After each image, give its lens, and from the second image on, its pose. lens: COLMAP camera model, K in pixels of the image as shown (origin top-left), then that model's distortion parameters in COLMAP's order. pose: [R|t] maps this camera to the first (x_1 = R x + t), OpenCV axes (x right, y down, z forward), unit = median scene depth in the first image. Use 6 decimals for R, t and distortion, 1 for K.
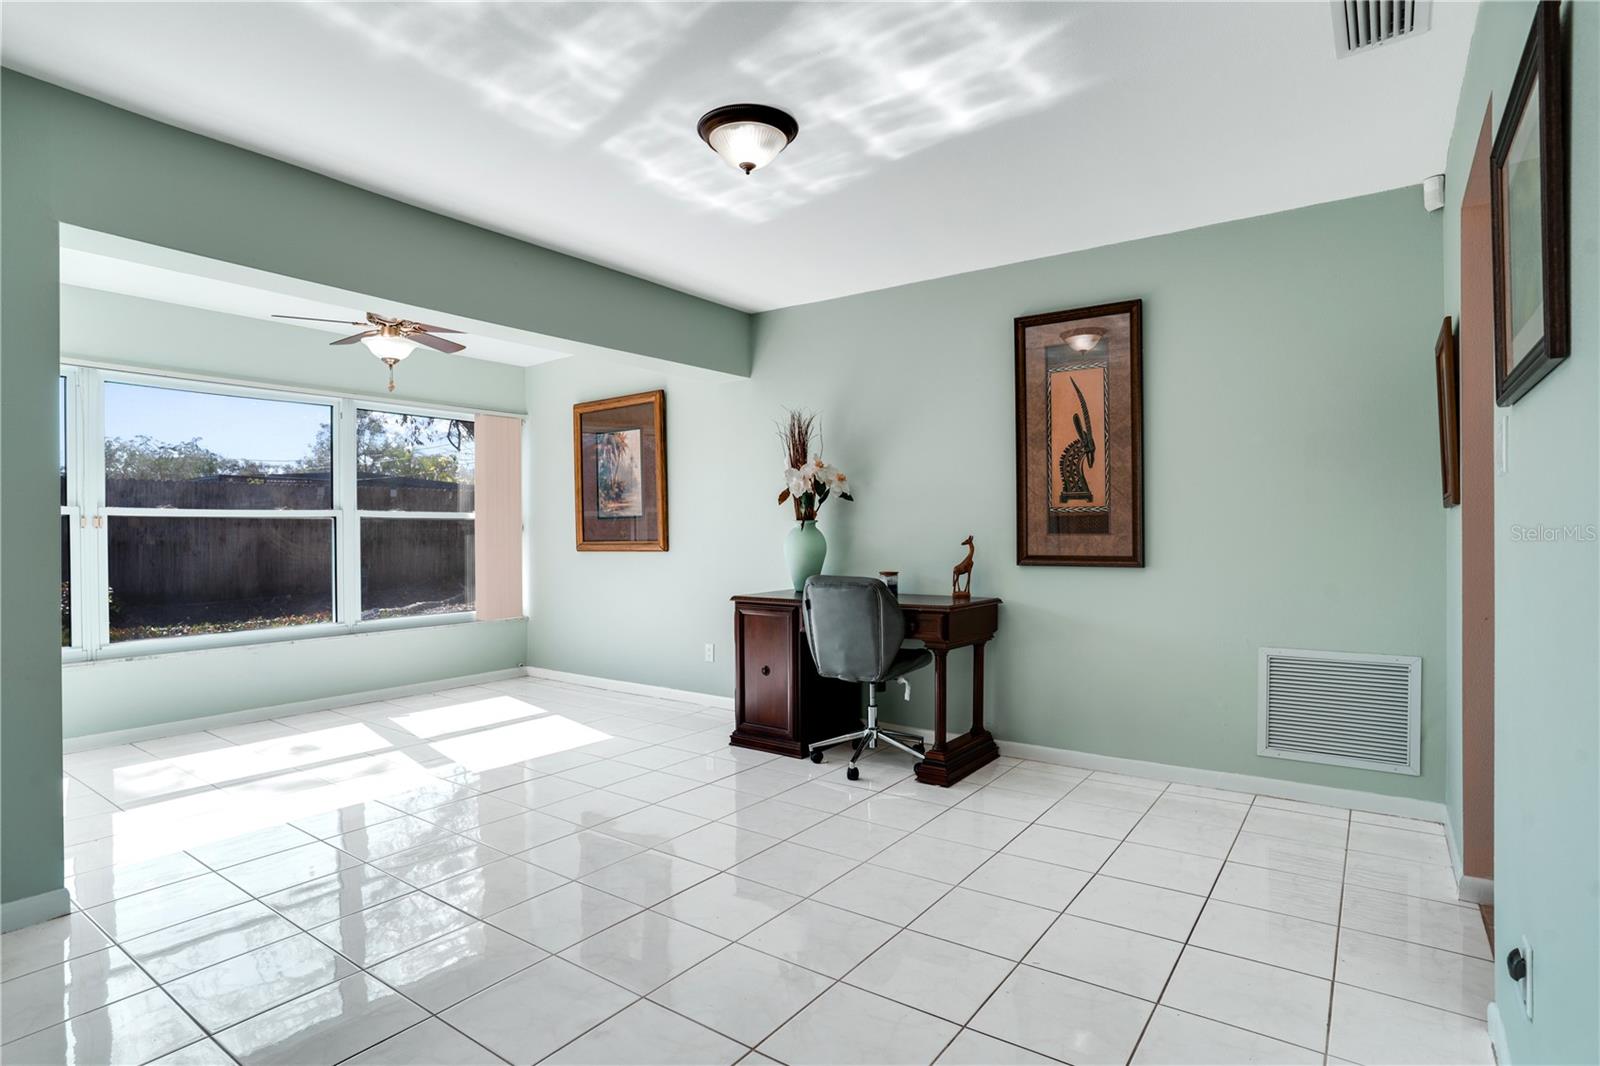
lens RADIAL K [[821.9, 0, 800.0], [0, 821.9, 533.0], [0, 0, 1]] dist [-0.036133, 0.001142]
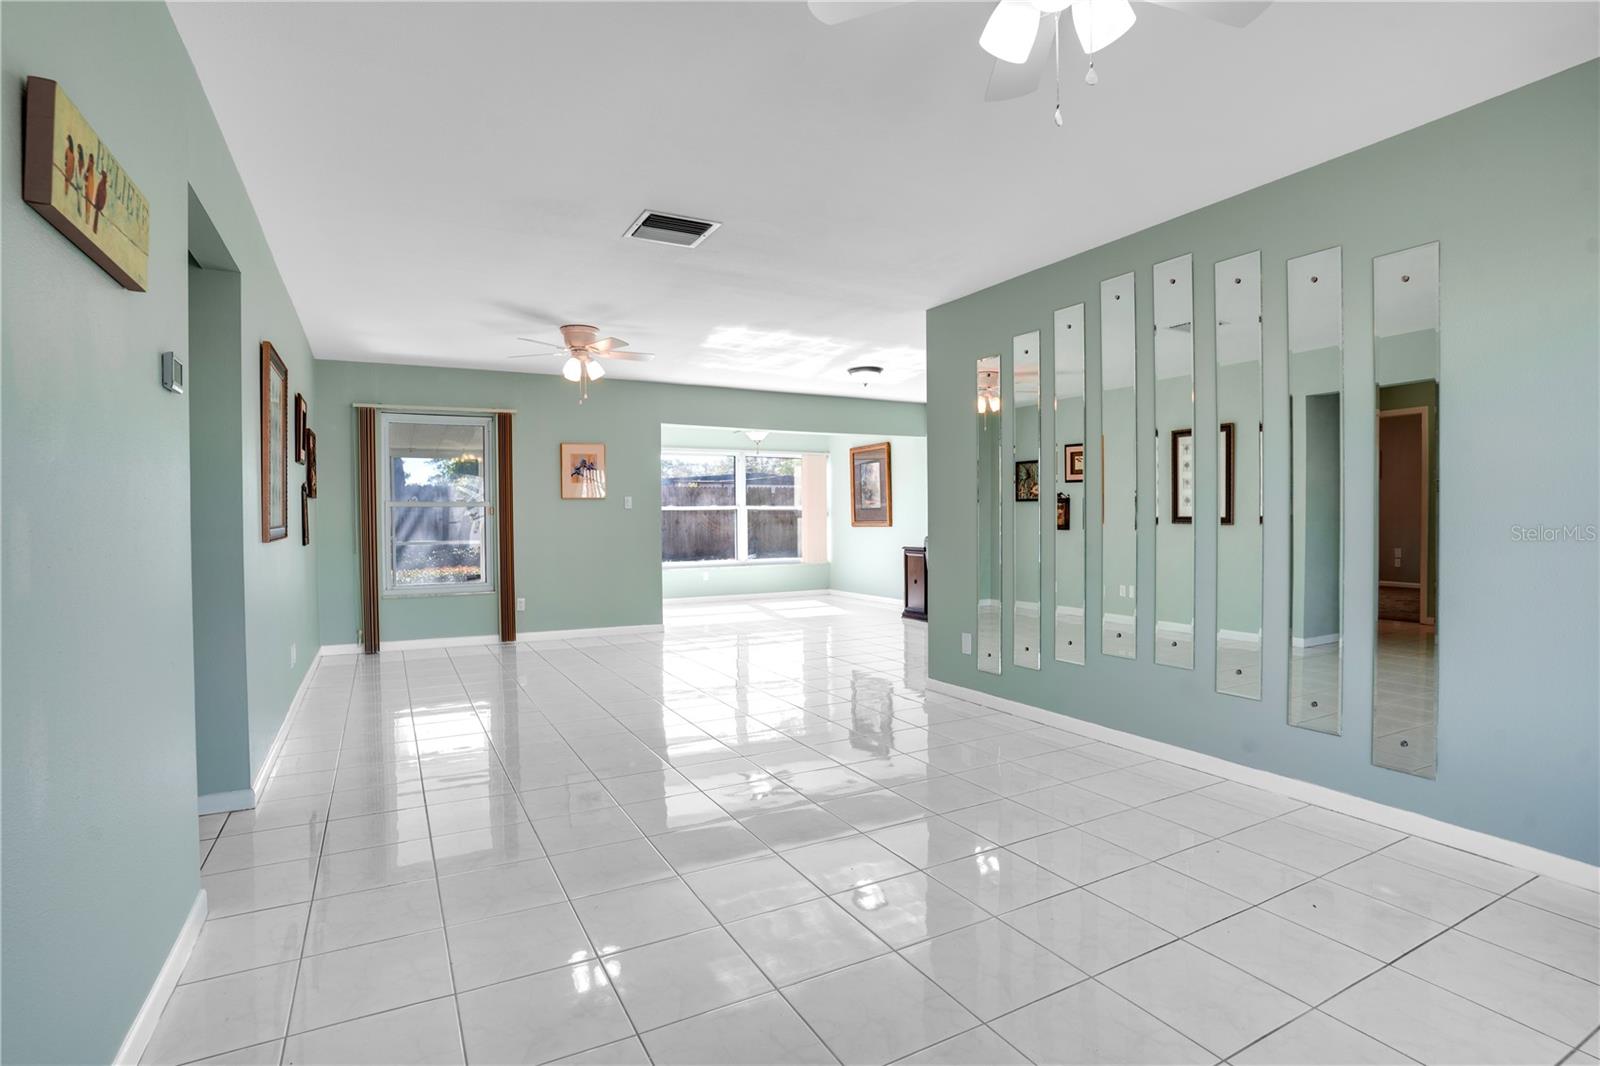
lens RADIAL K [[771.0, 0, 800.0], [0, 771.0, 533.0], [0, 0, 1]] dist [-0.054851, 0.000517]
pose [[0.904646, 0.007094, -0.426105, 0.581562], [0.001041, 0.999822, 0.018856, 0.004852], [0.426163, -0.017502, 0.904477, -1.003020]]
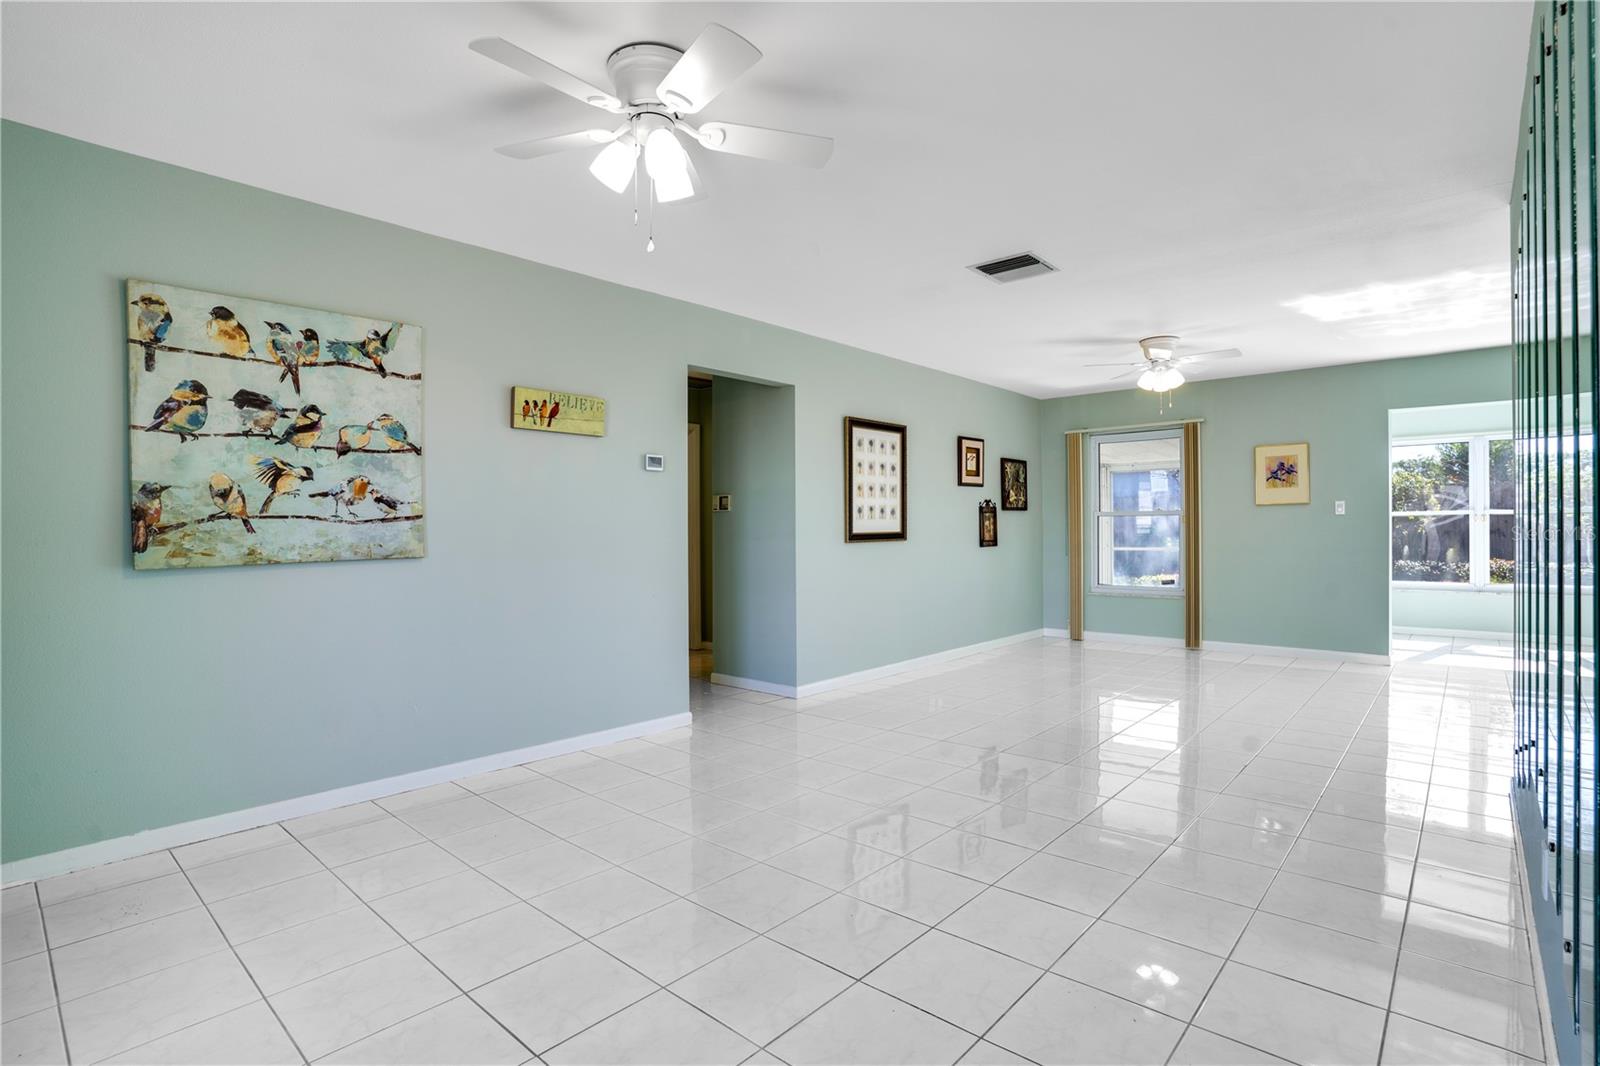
lens RADIAL K [[771.0, 0, 800.0], [0, 771.0, 533.0], [0, 0, 1]] dist [-0.054851, 0.000517]
pose [[-0.092431, 0.007420, -0.995691, 1.066091], [0.002183, 0.999971, 0.007249, 0.004297], [0.995717, -0.001504, -0.092445, -0.459363]]
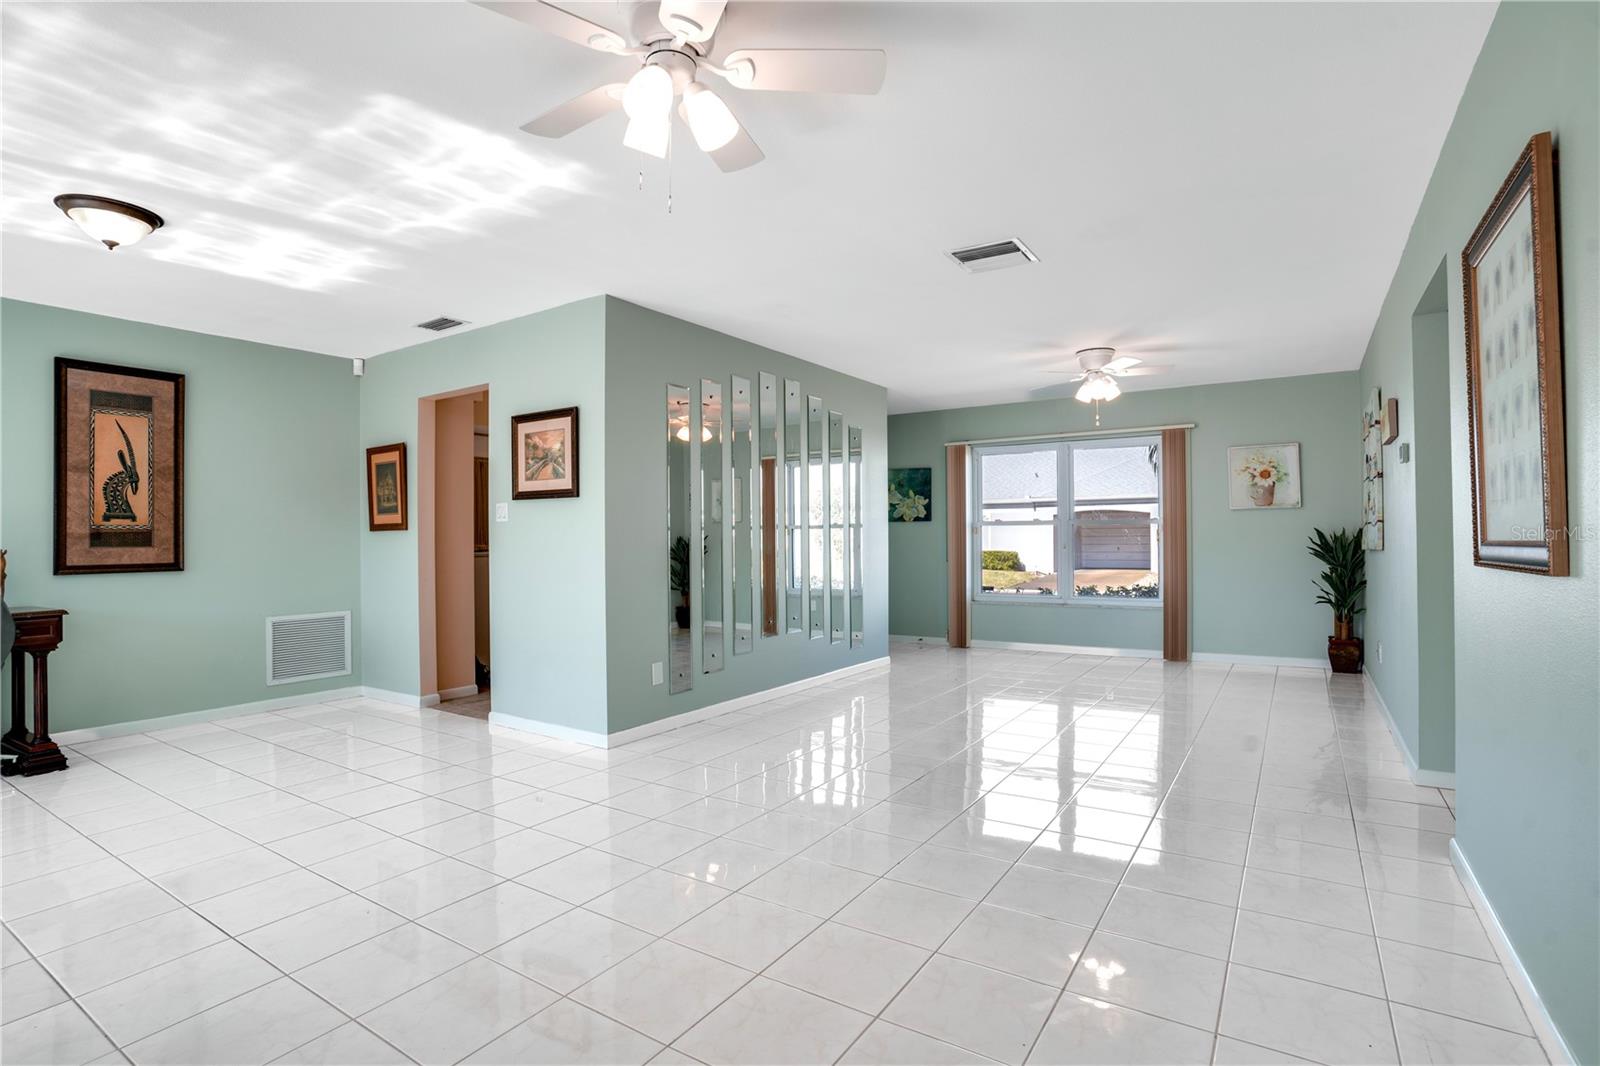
lens RADIAL K [[821.9, 0, 800.0], [0, 821.9, 533.0], [0, 0, 1]] dist [-0.036133, 0.001142]
pose [[-0.035250, 0.011915, 0.999308, -0.889098], [0.009570, 0.999887, -0.011584, 0.004024], [-0.999333, 0.009155, -0.035360, 0.012201]]
